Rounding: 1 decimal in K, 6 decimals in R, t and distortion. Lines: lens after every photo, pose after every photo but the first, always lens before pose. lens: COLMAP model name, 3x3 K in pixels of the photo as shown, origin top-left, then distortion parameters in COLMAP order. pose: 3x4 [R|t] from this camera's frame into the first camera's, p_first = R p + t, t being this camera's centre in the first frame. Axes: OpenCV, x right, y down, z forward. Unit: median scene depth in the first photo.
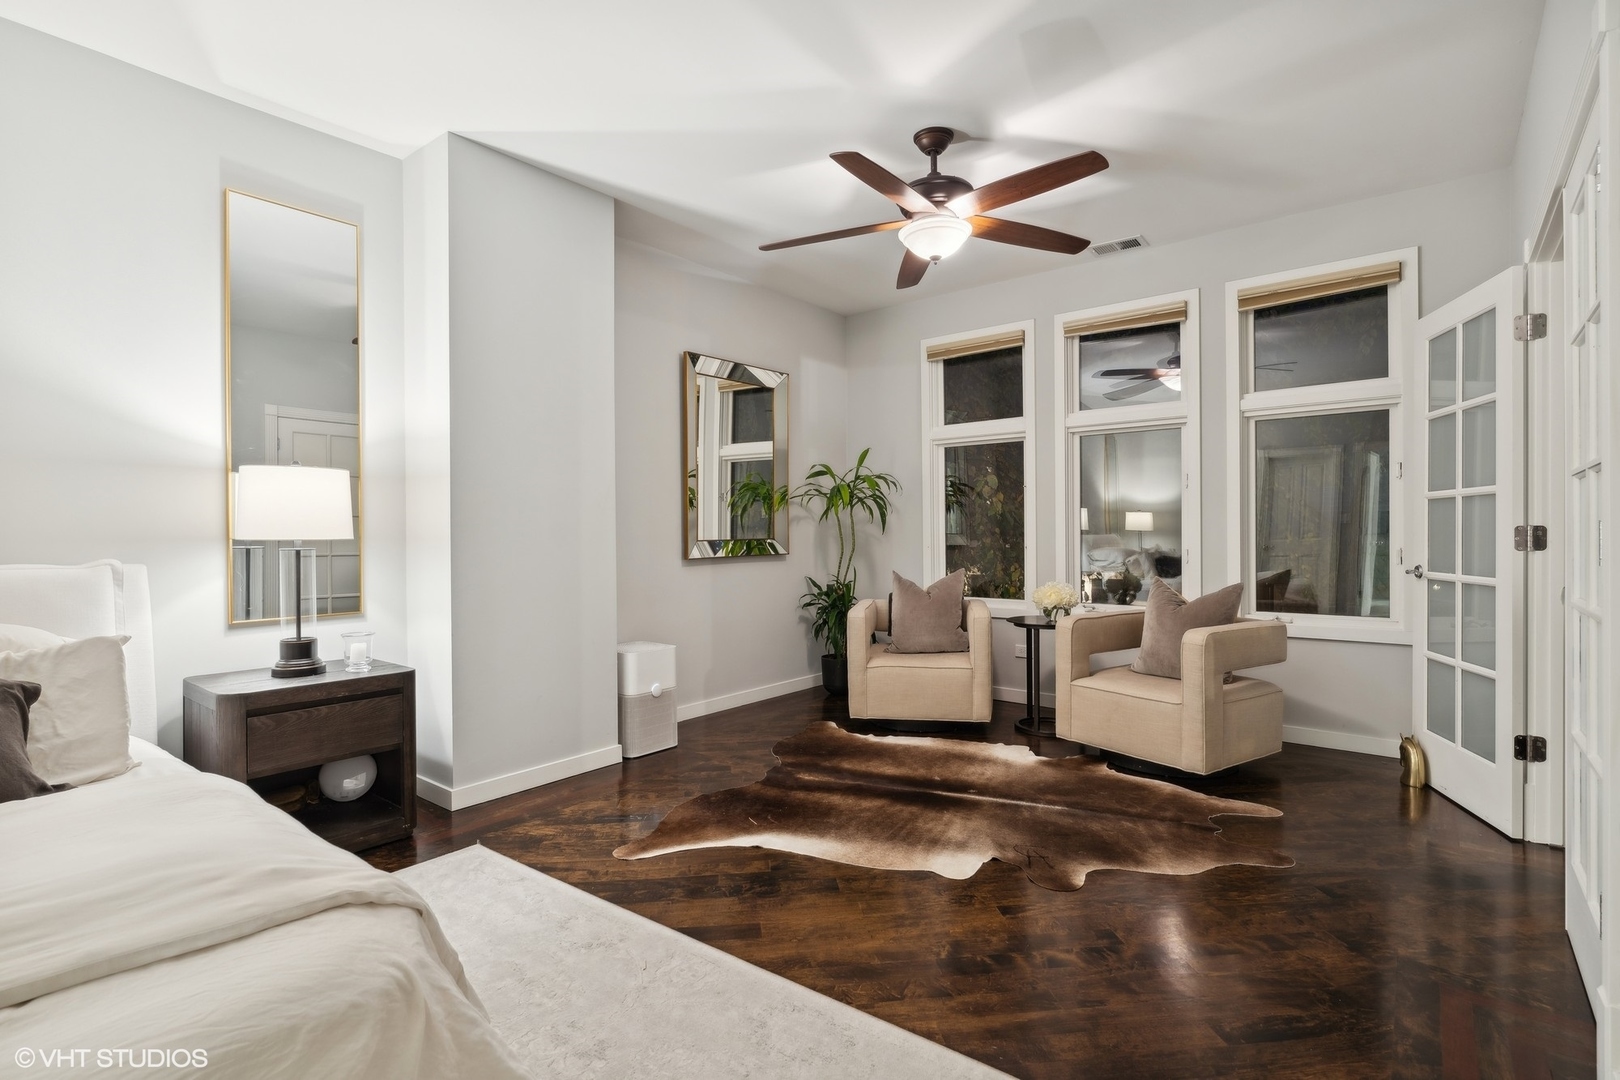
lens RADIAL K [[746.3, 0, 803.5], [0, 746.3, 532.4], [0, 0, 1]] dist [-0.003065, 0.000872]
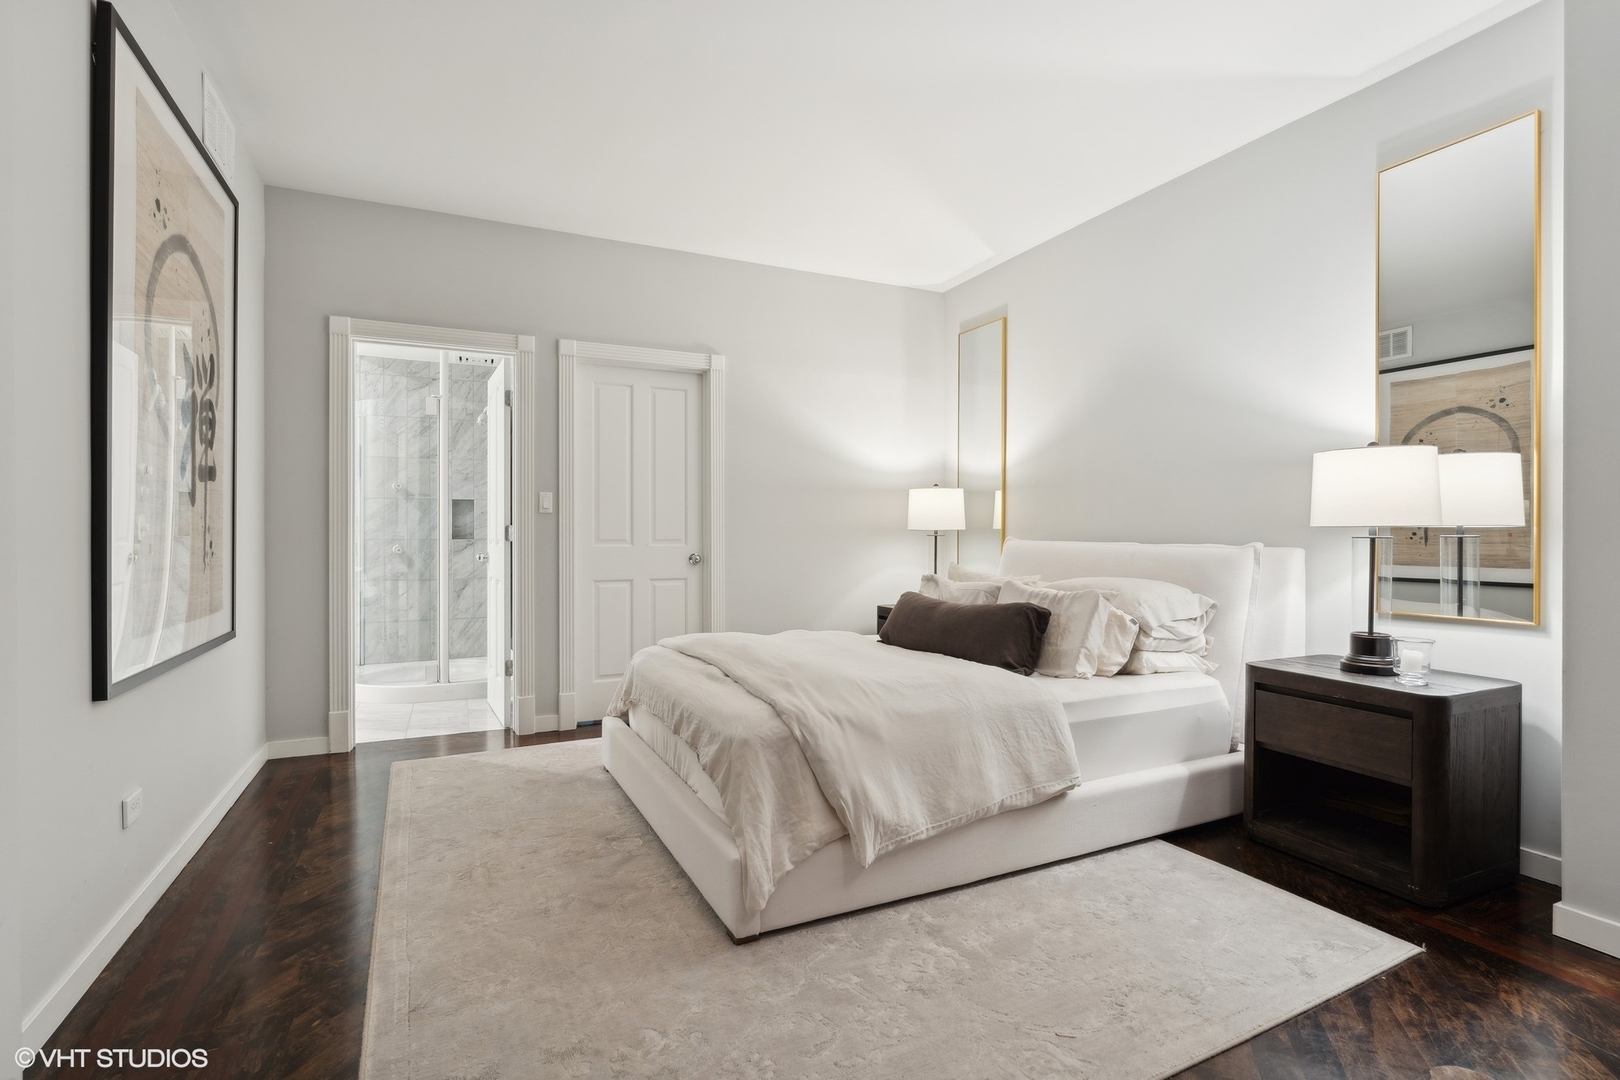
lens RADIAL K [[746.3, 0, 803.5], [0, 746.3, 532.4], [0, 0, 1]] dist [-0.003065, 0.000872]
pose [[-0.404384, 0.009740, -0.914538, 0.455608], [0.002396, 0.999951, 0.009590, 0.006424], [0.914586, 0.001686, -0.404387, 0.734417]]
